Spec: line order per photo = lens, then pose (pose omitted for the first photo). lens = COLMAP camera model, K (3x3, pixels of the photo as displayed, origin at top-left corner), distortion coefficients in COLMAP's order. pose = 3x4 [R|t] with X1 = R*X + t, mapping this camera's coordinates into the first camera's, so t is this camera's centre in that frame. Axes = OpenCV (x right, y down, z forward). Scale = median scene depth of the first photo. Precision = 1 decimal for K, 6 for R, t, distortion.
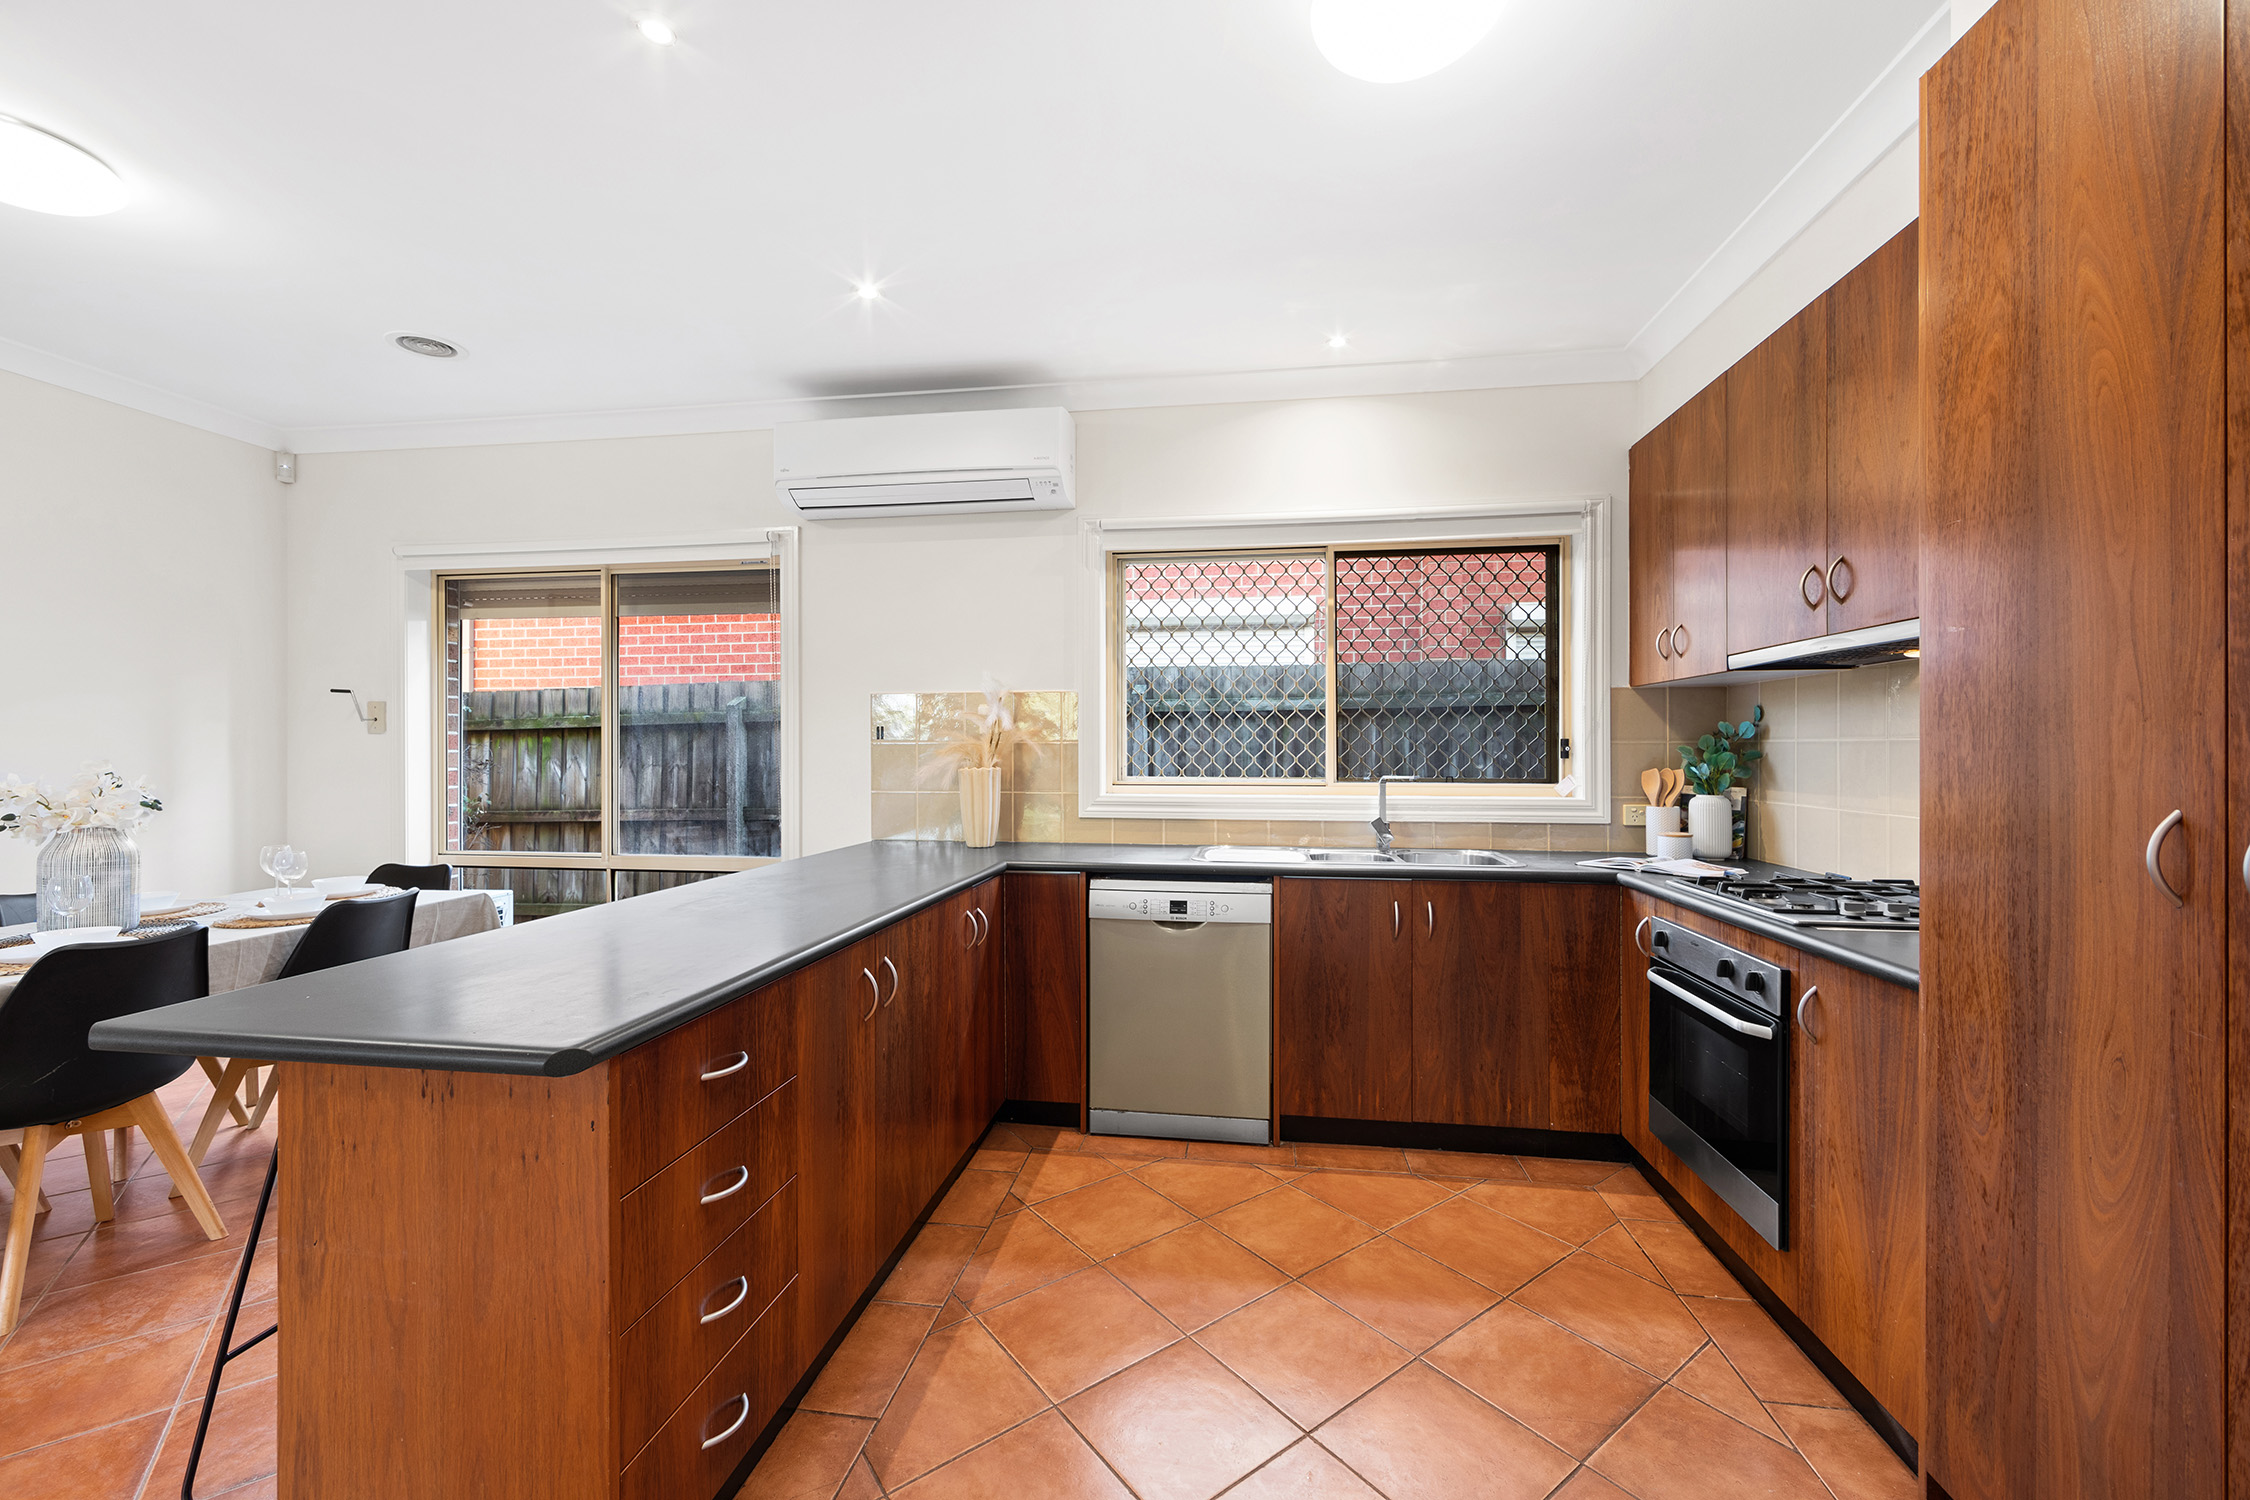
lens RADIAL K [[875.7, 0, 1133.6], [0, 875.7, 750.5], [0, 0, 1]] dist [-0.005430, -0.000073]
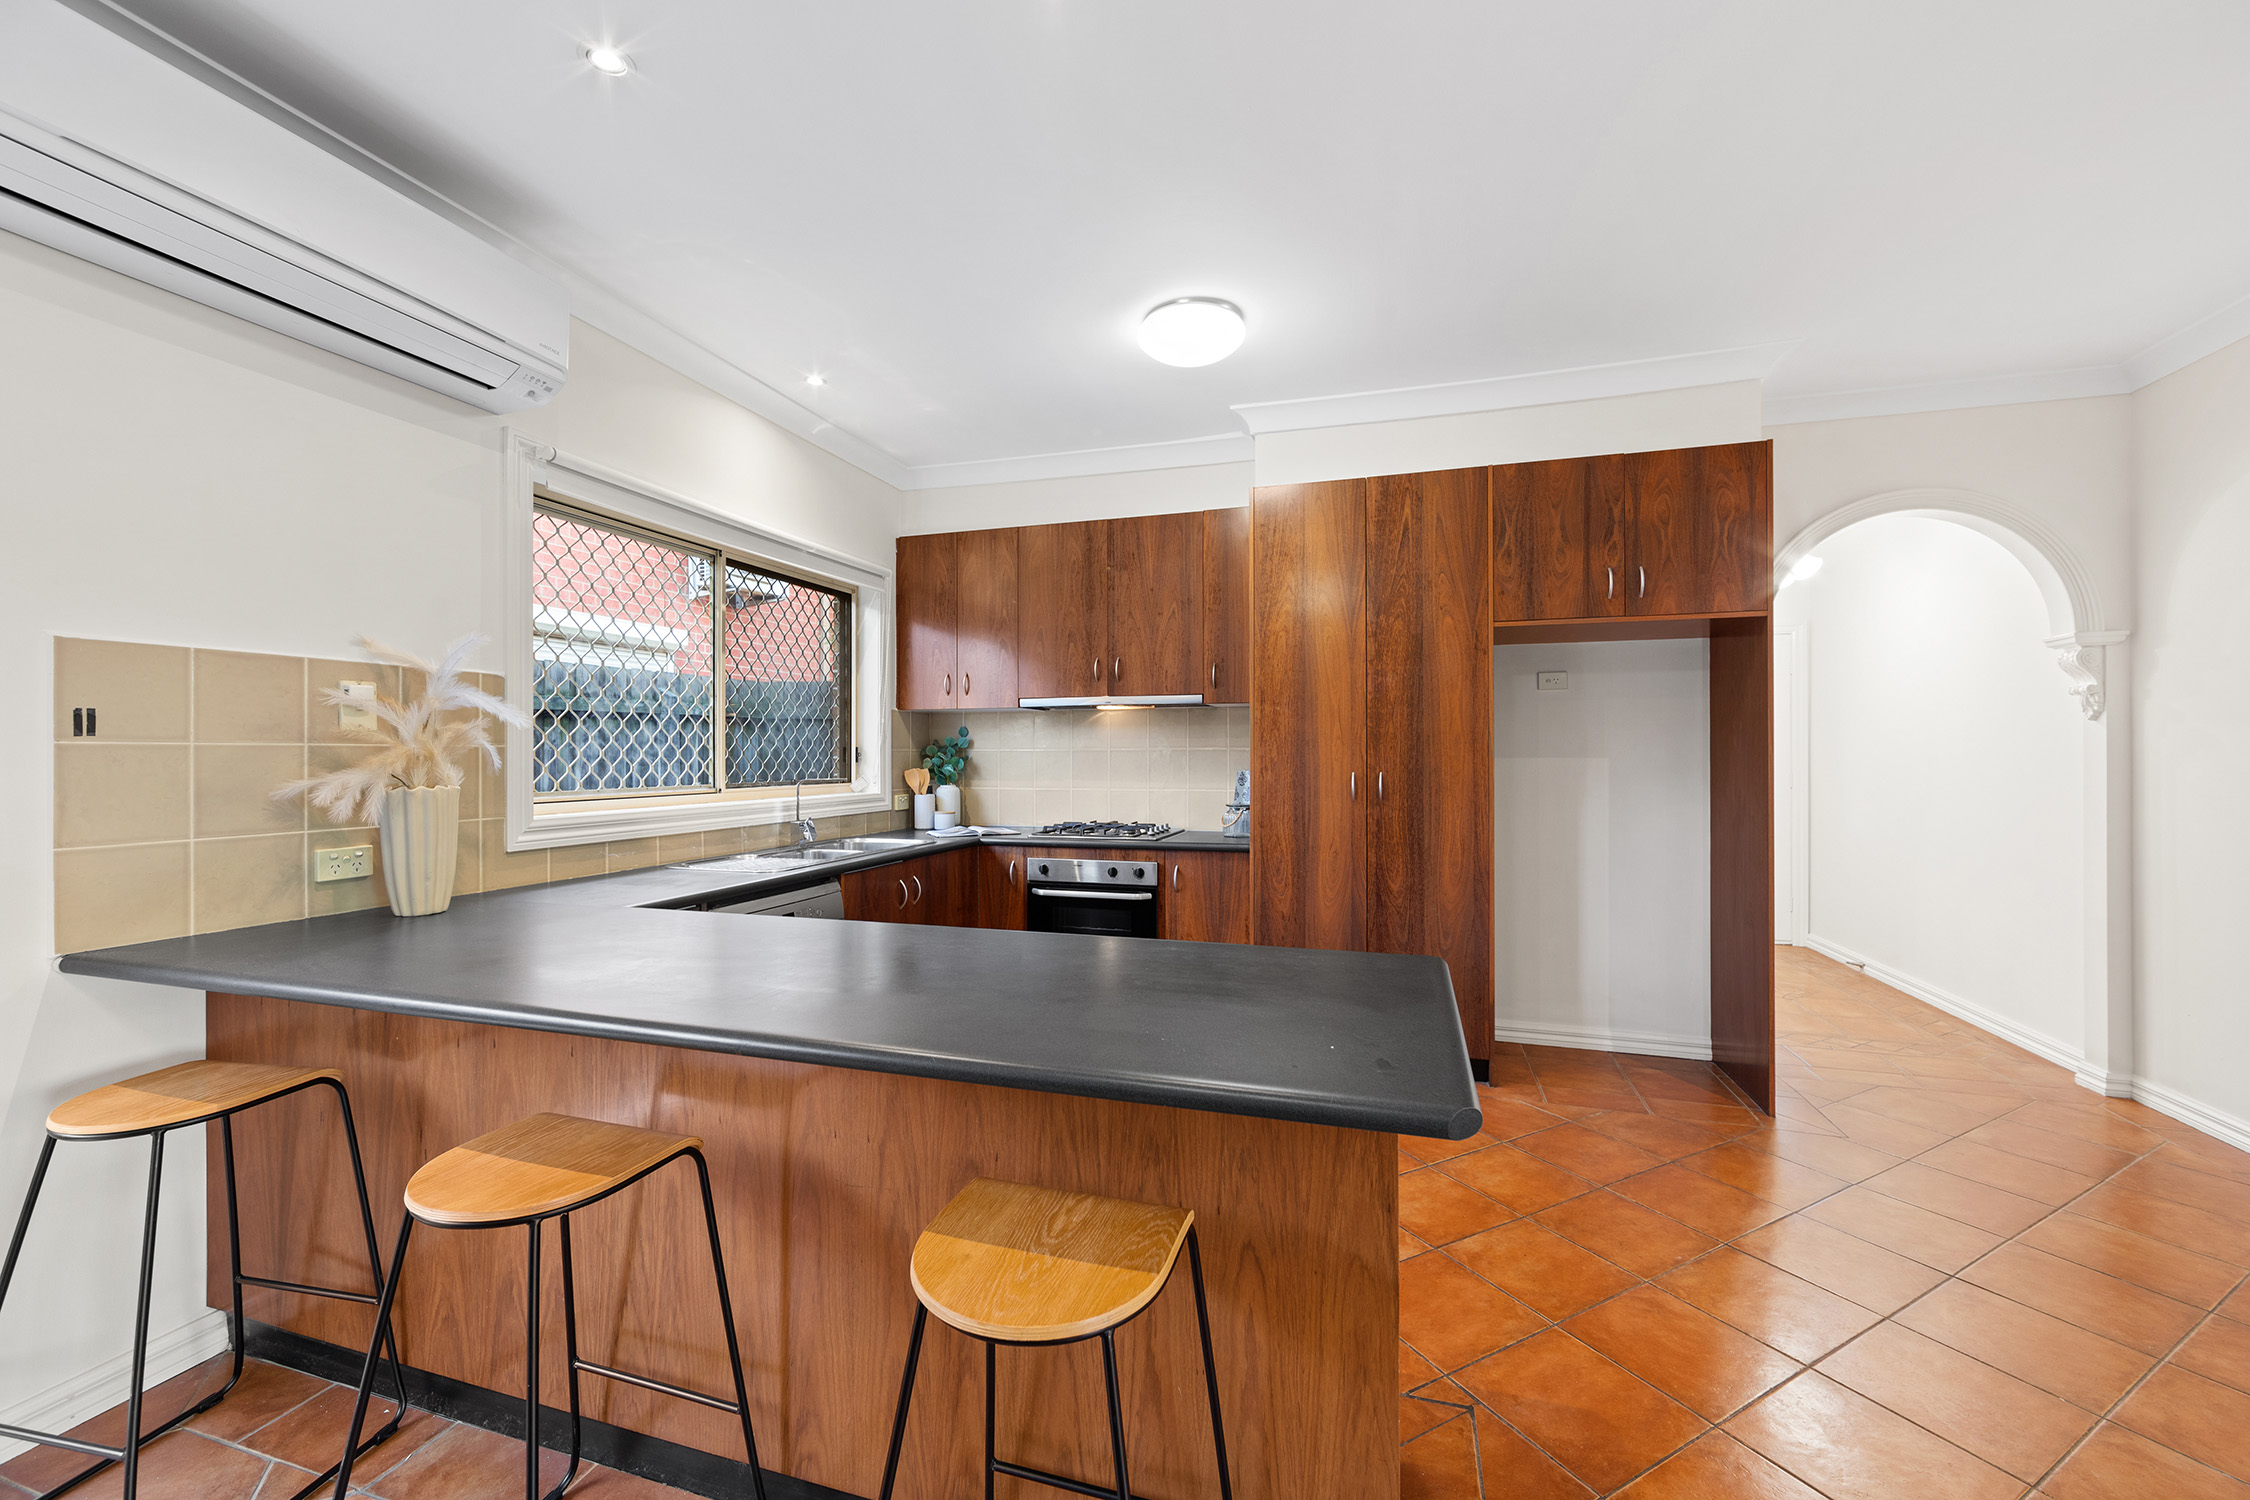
lens RADIAL K [[875.7, 0, 1120.7], [0, 875.7, 754.6], [0, 0, 1]] dist [-0.005430, -0.000073]
pose [[0.163491, -0.001595, 0.986544, -0.697996], [0.003566, 0.999993, 0.001026, -0.002193], [-0.986538, 0.003351, 0.163495, 0.404308]]
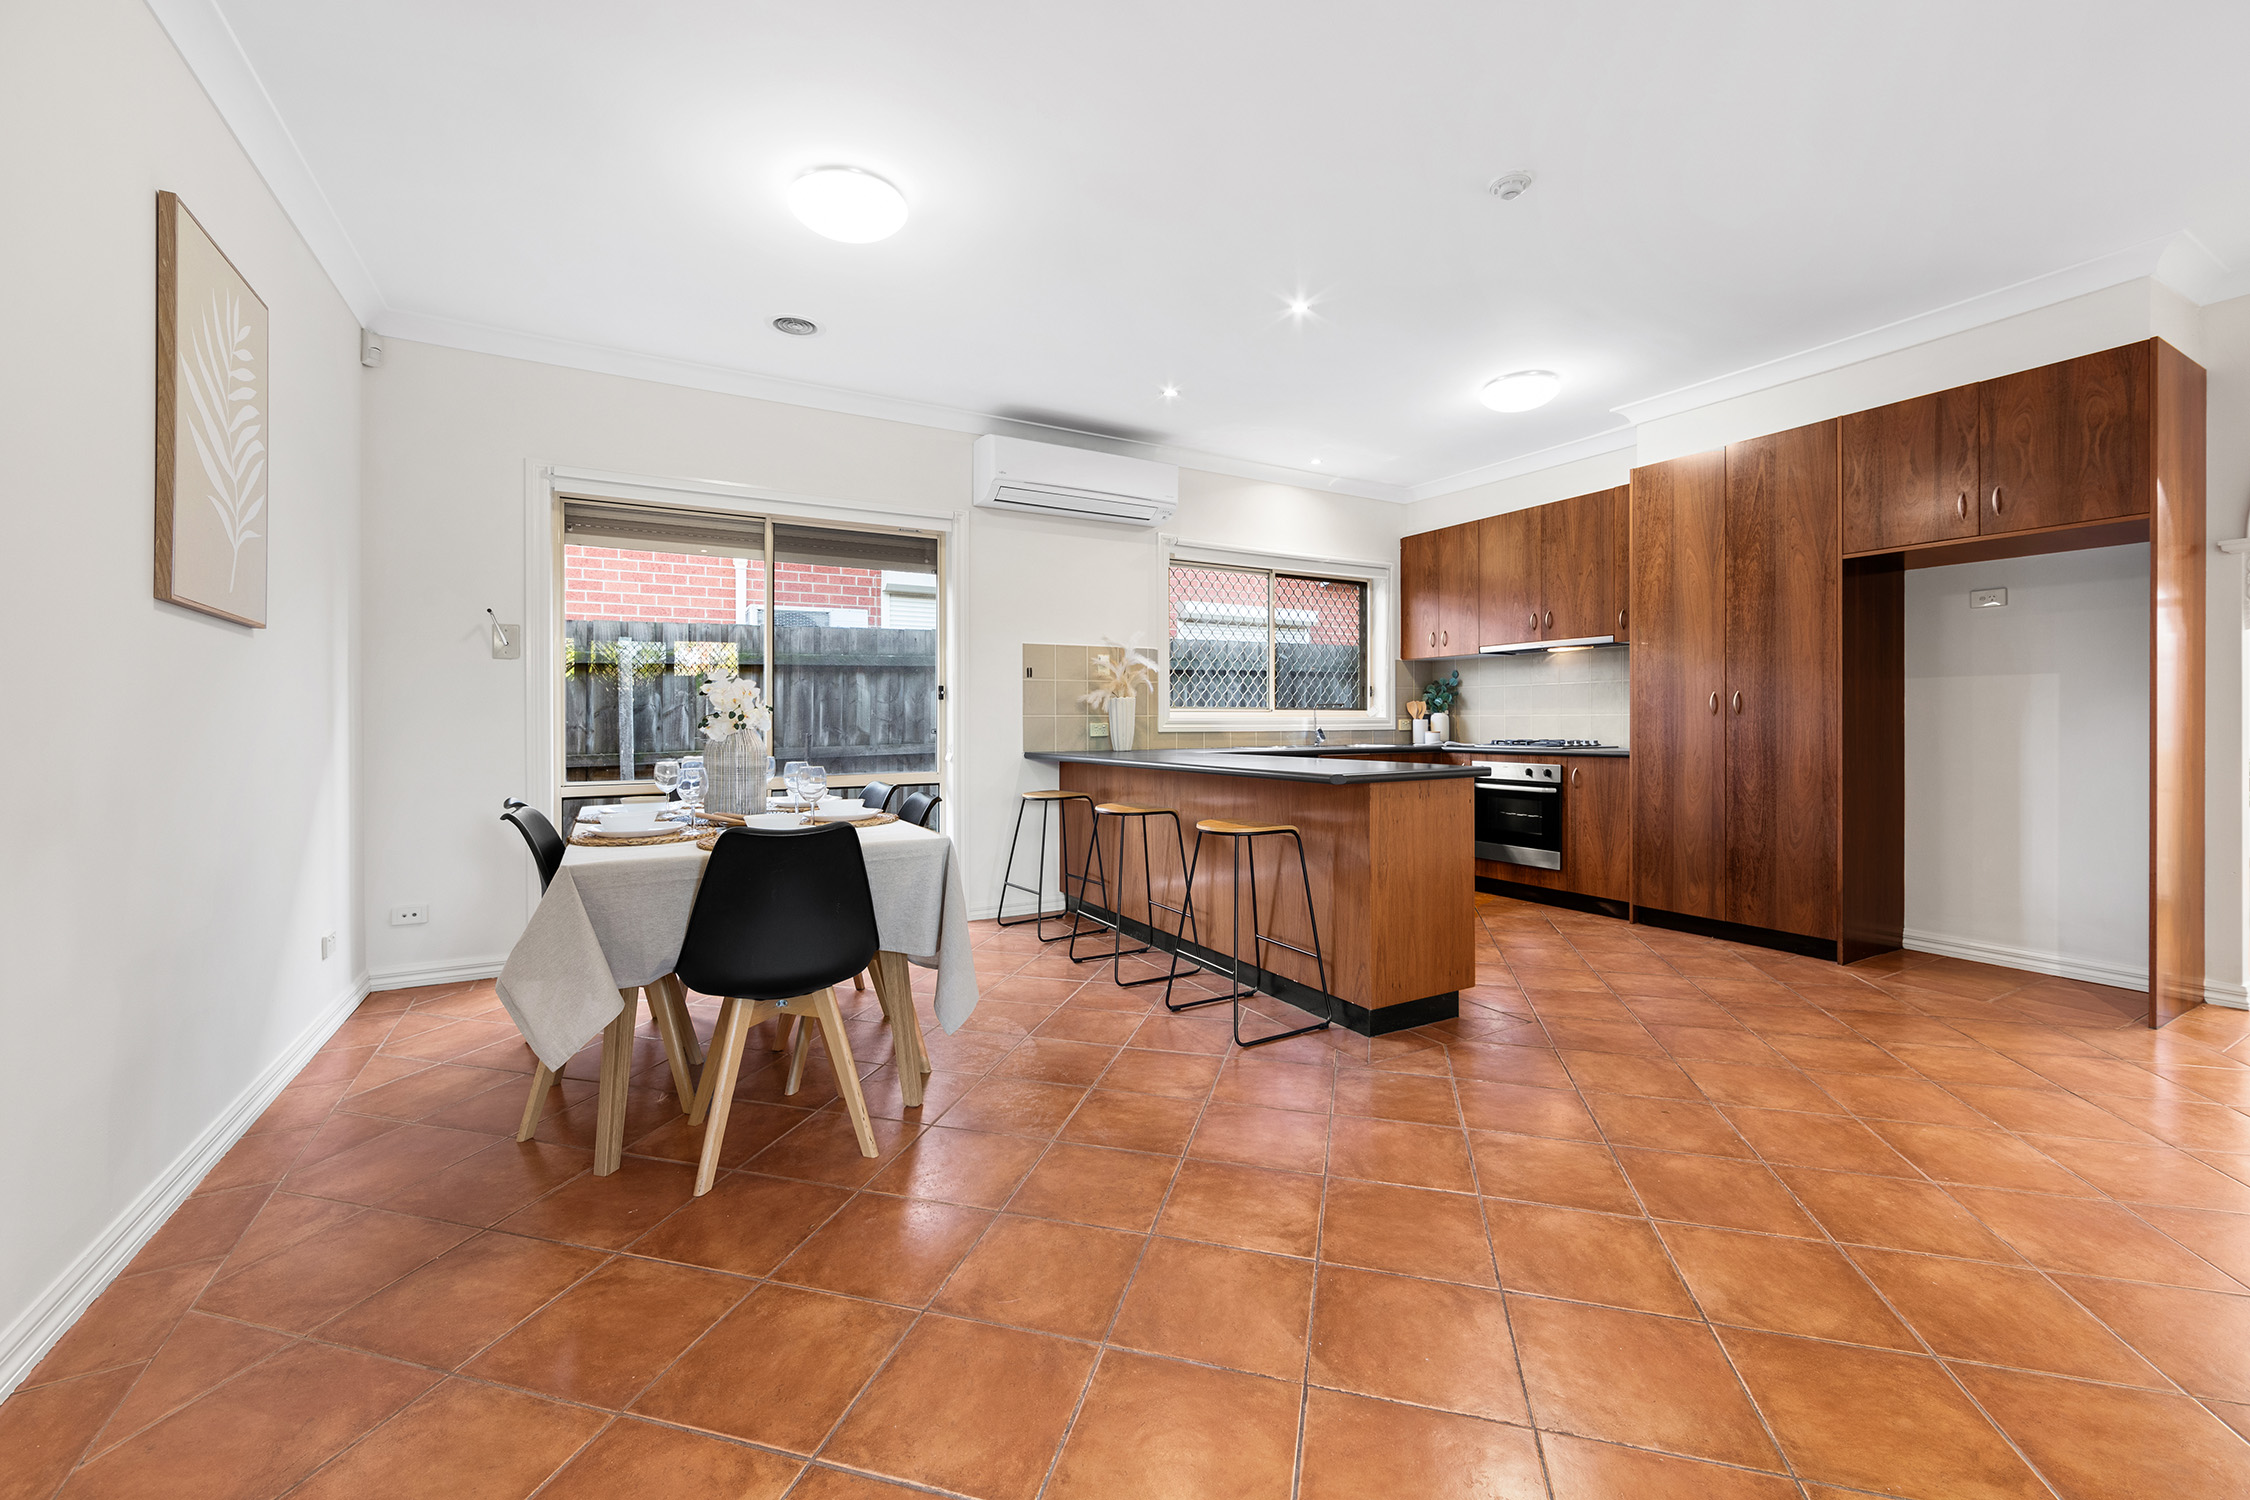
lens RADIAL K [[875.7, 0, 1135.3], [0, 875.7, 729.9], [0, 0, 1]] dist [-0.005430, -0.000073]
pose [[0.788225, -0.010633, 0.615295, -1.053700], [0.005663, 0.999934, 0.010024, 0.057812], [-0.615361, -0.004417, 0.788233, -0.171709]]
